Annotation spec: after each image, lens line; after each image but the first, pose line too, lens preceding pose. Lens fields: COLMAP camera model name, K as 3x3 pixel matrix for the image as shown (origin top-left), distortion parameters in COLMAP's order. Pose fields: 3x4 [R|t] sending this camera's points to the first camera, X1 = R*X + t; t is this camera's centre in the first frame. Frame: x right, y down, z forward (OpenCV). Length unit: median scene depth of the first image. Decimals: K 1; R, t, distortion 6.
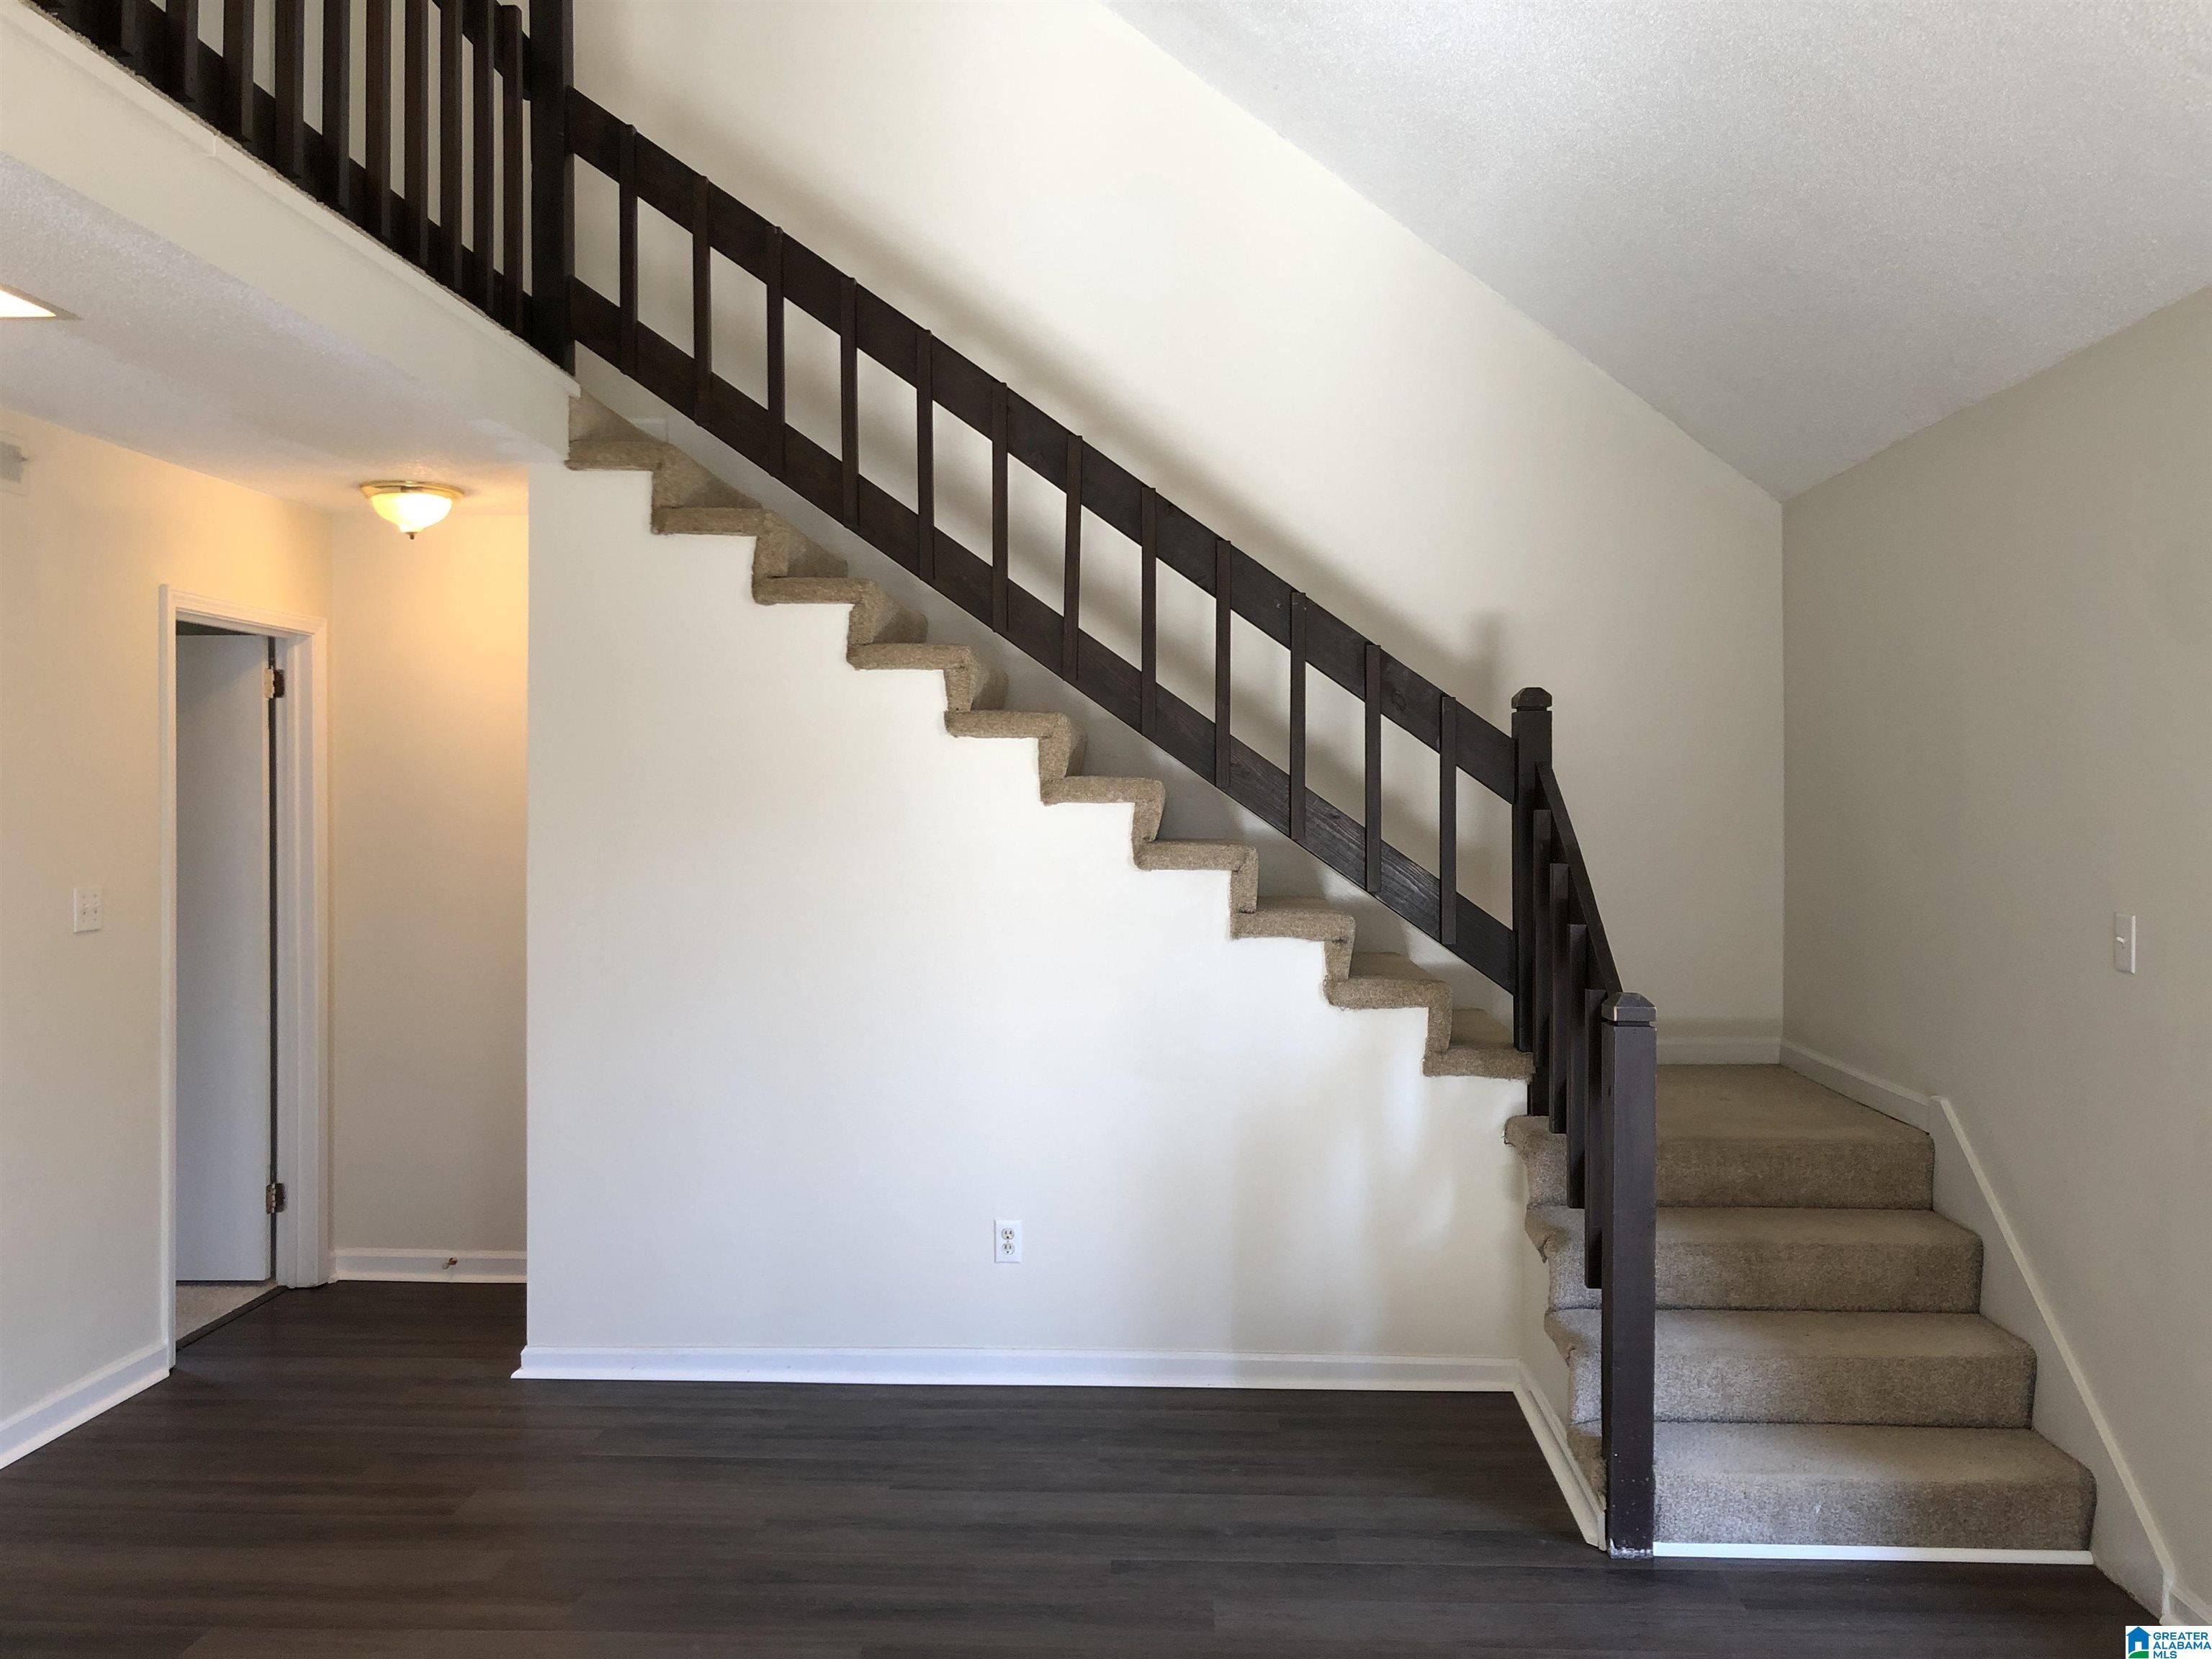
lens RADIAL K [[1804.1, 0, 1105.5], [0, 1804.1, 839.5], [0, 0, 1]] dist [0.069014, -0.085750]
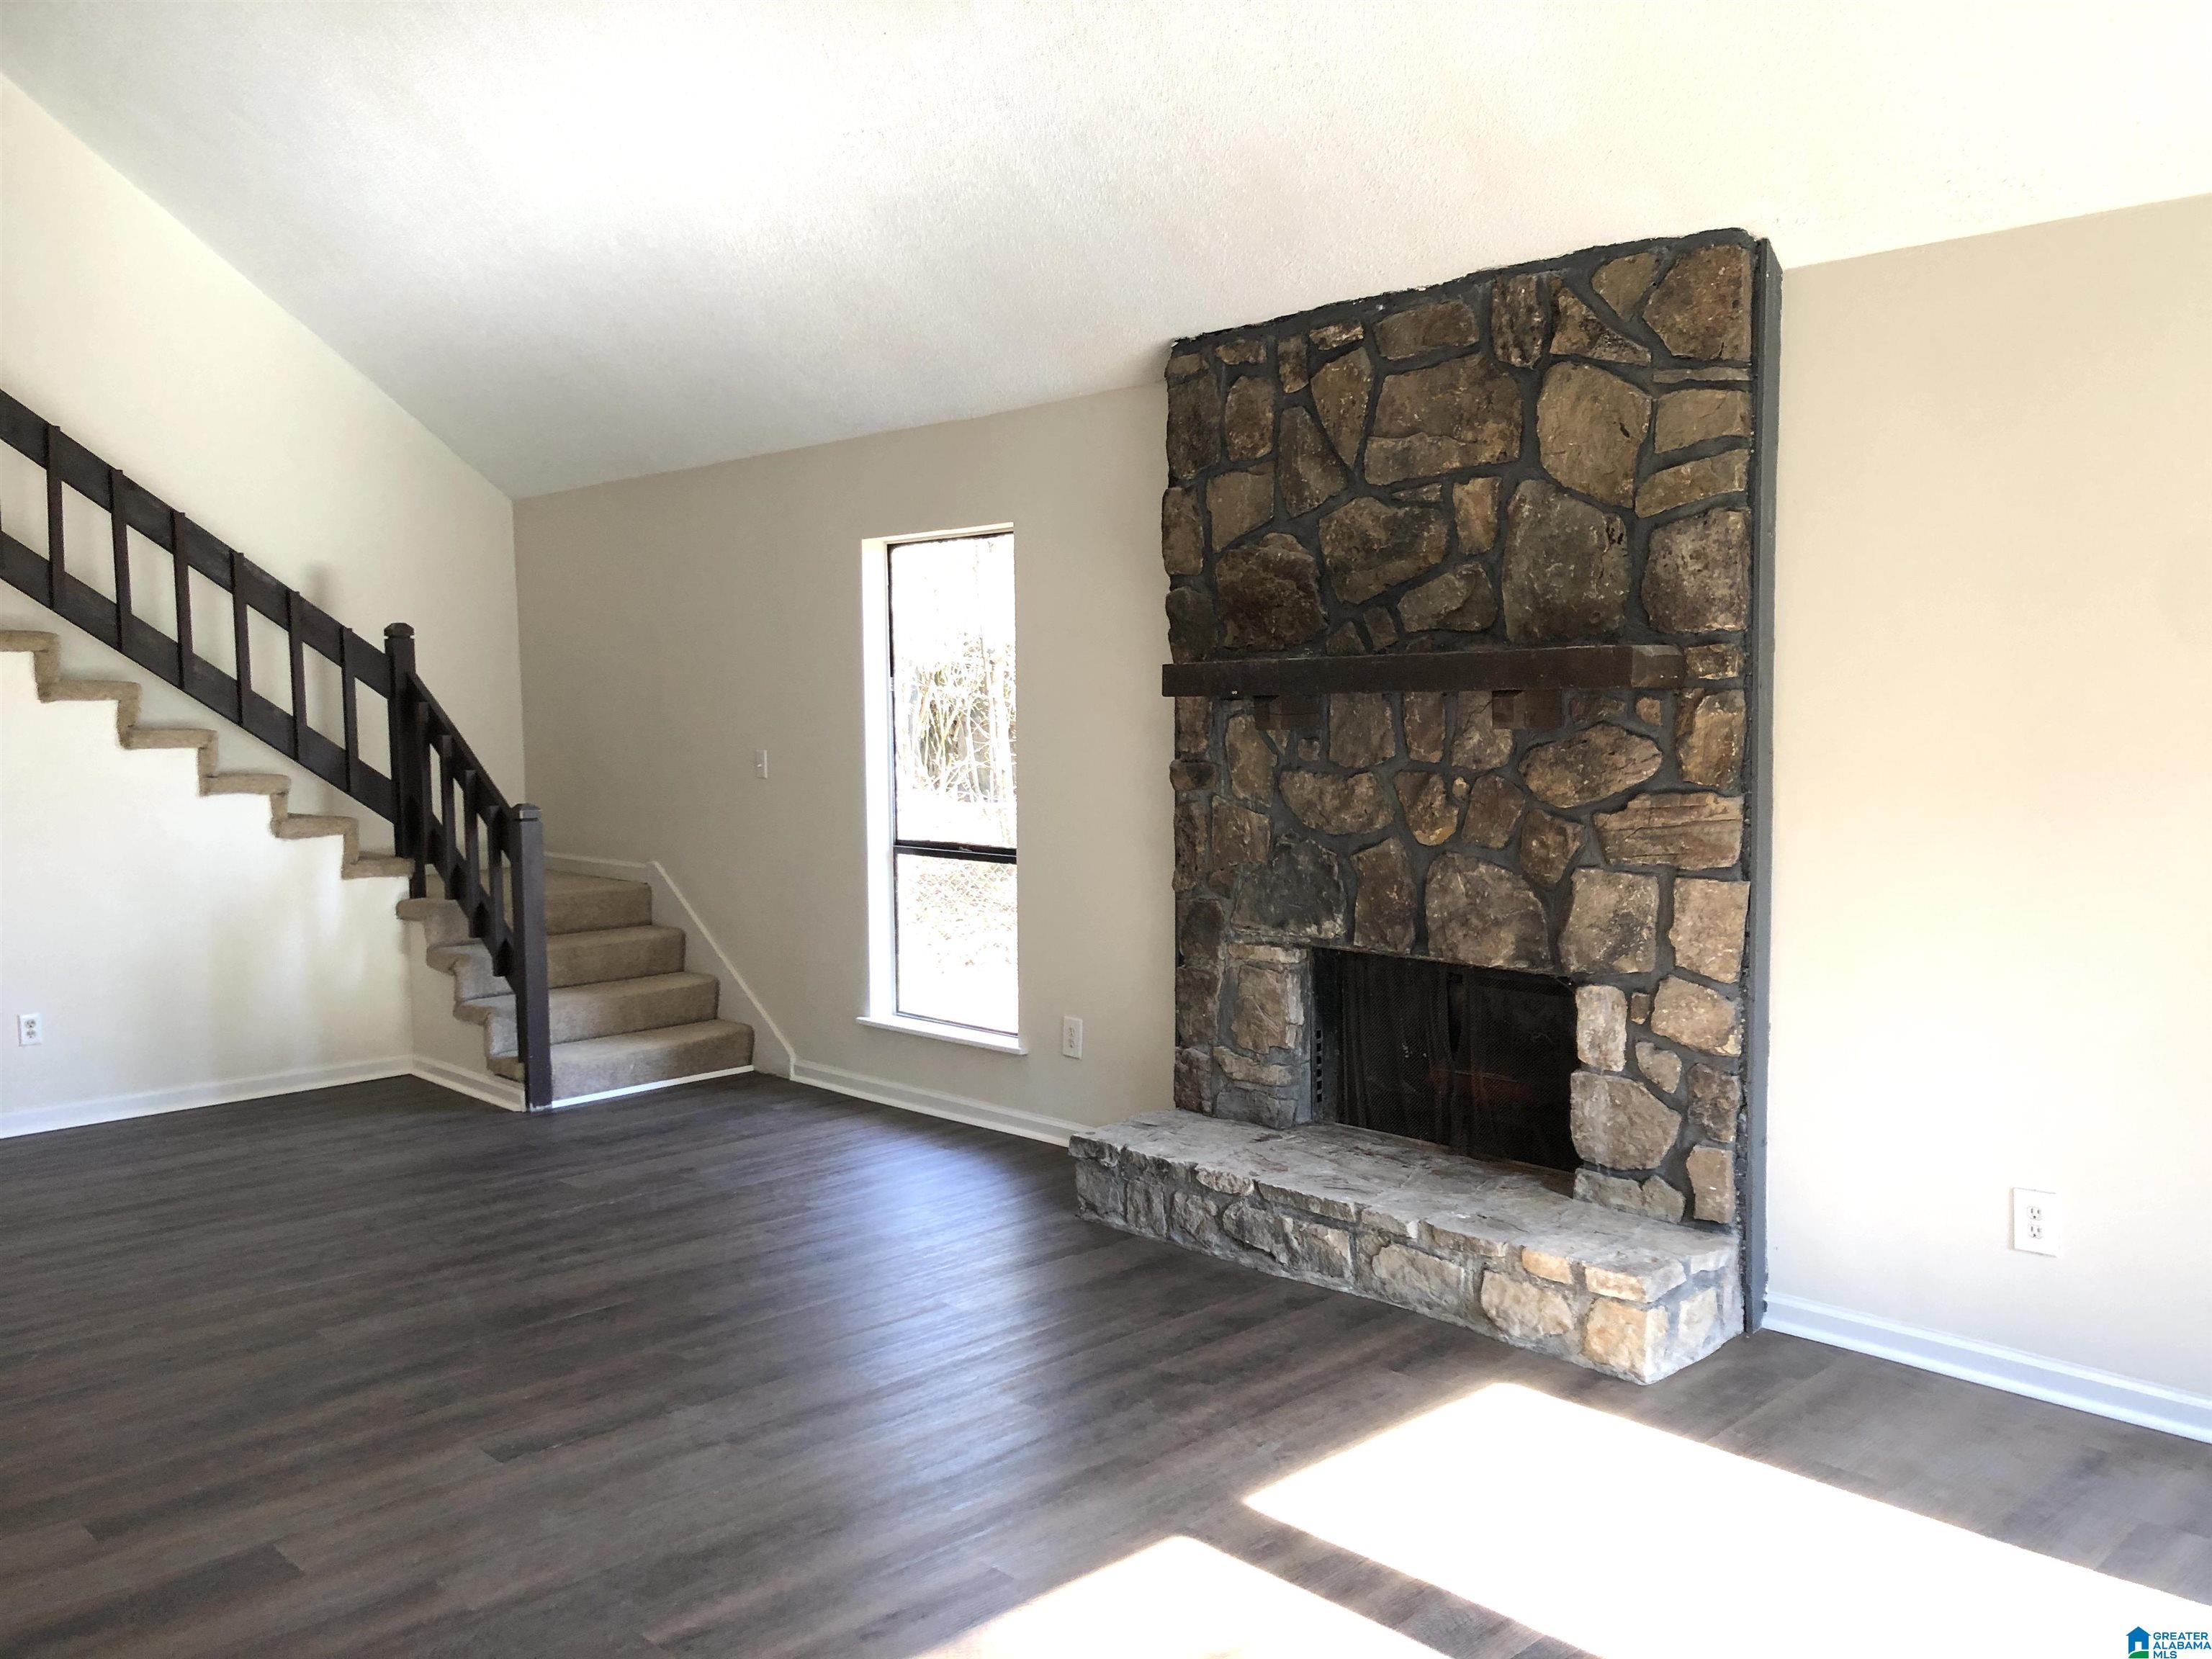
lens RADIAL K [[1804.1, 0, 1109.7], [0, 1804.1, 826.7], [0, 0, 1]] dist [0.069014, -0.085750]
pose [[0.694331, -0.060521, 0.717106, -0.469172], [0.019468, 0.997672, 0.065350, -0.000766], [-0.719392, -0.031414, 0.693894, -0.518371]]
